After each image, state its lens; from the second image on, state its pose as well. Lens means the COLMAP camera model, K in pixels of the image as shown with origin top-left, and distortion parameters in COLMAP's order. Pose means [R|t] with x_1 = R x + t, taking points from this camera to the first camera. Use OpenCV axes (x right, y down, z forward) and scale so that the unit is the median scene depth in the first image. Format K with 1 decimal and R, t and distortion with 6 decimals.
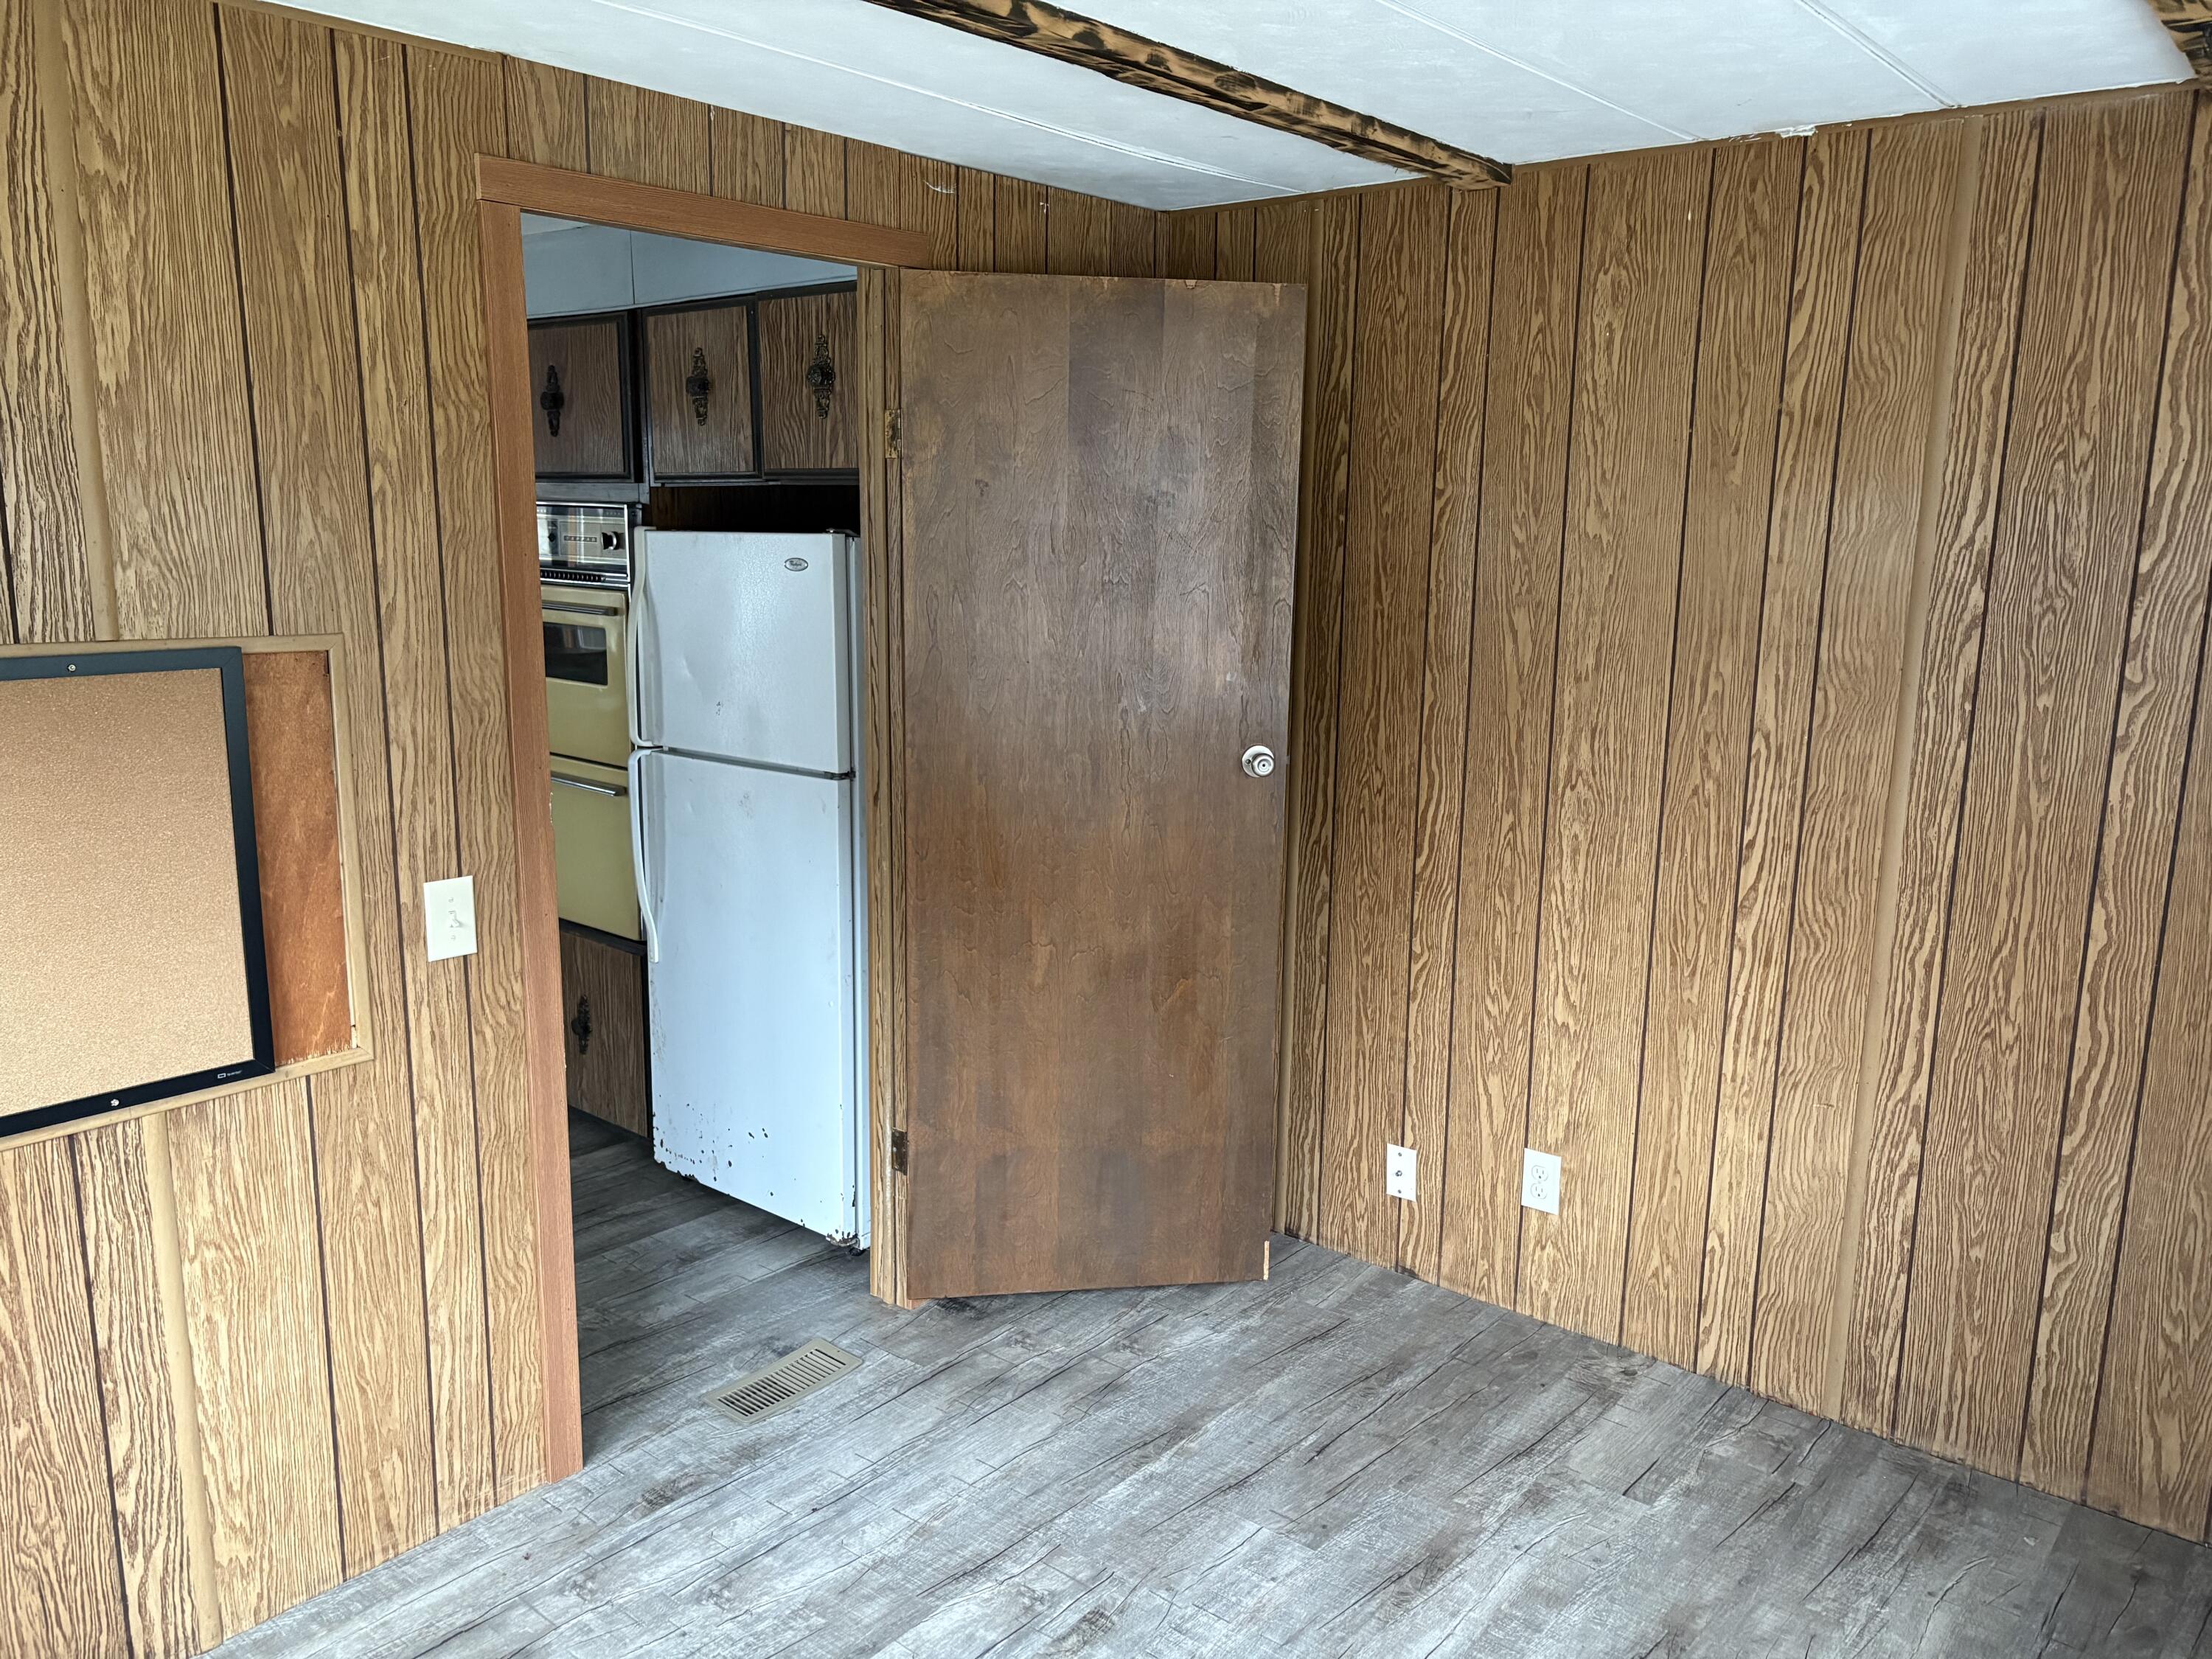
lens RADIAL K [[1665.4, 0, 1106.0], [0, 1665.4, 829.5], [0, 0, 1]] dist [0.001482, 0.000313]
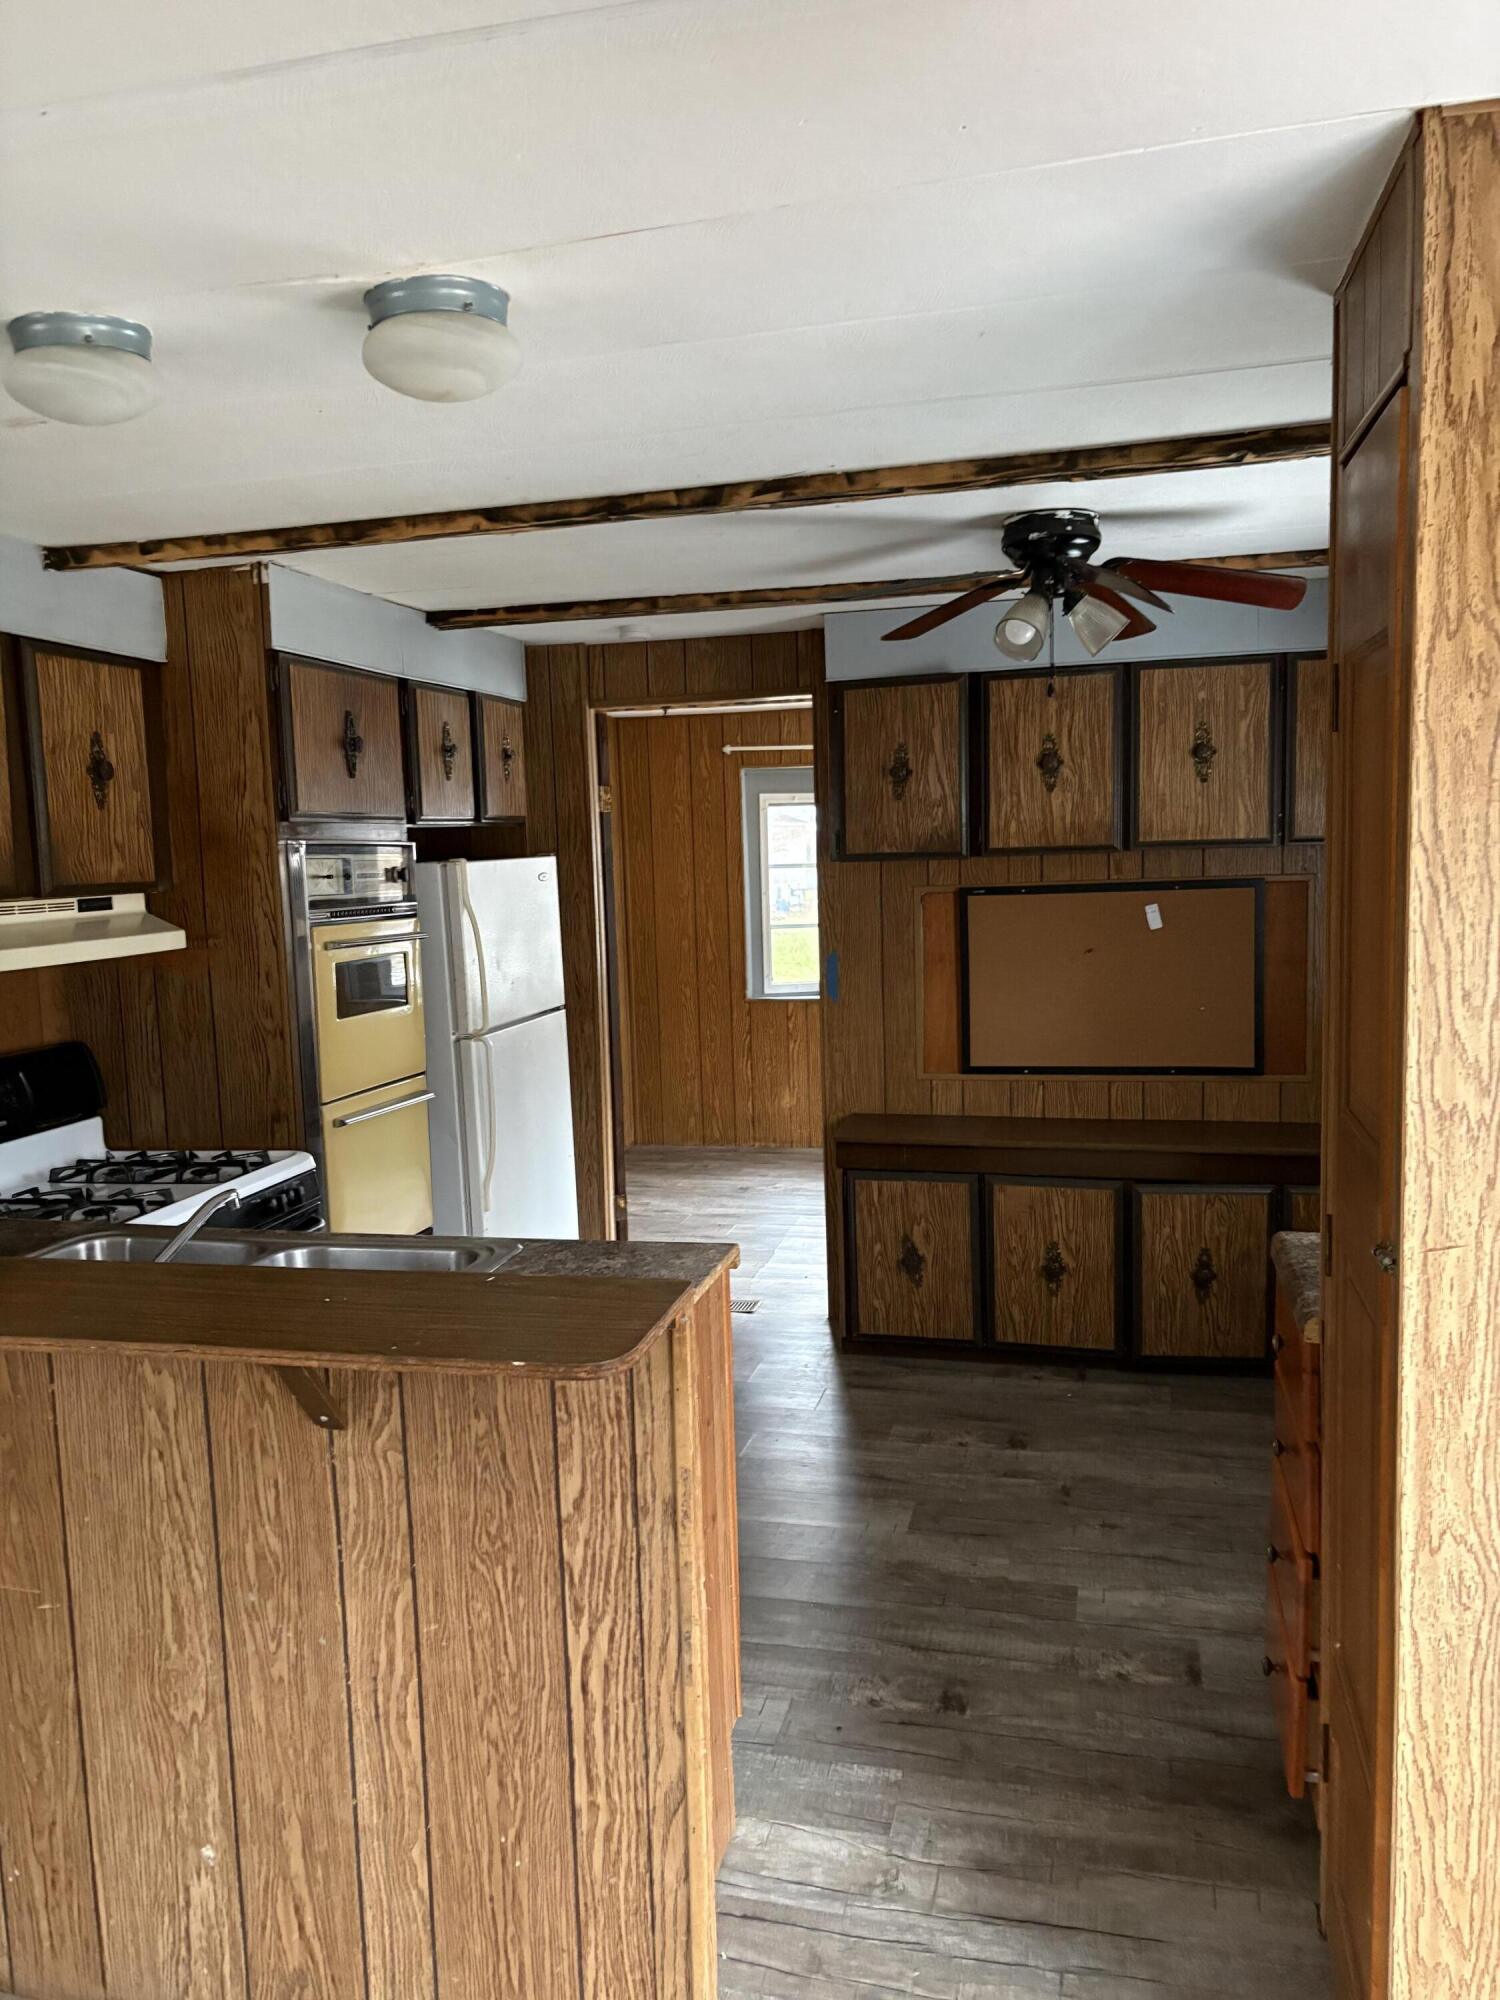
lens RADIAL K [[1505.8, 0, 750.0], [0, 1505.8, 1000.0], [0, 0, 1]] dist [0.001482, 0.000313]
pose [[-0.435196, -0.093982, 0.895417, -1.429477], [0.193625, 0.961496, 0.195024, -0.264963], [-0.879269, 0.258249, -0.400242, 1.325792]]
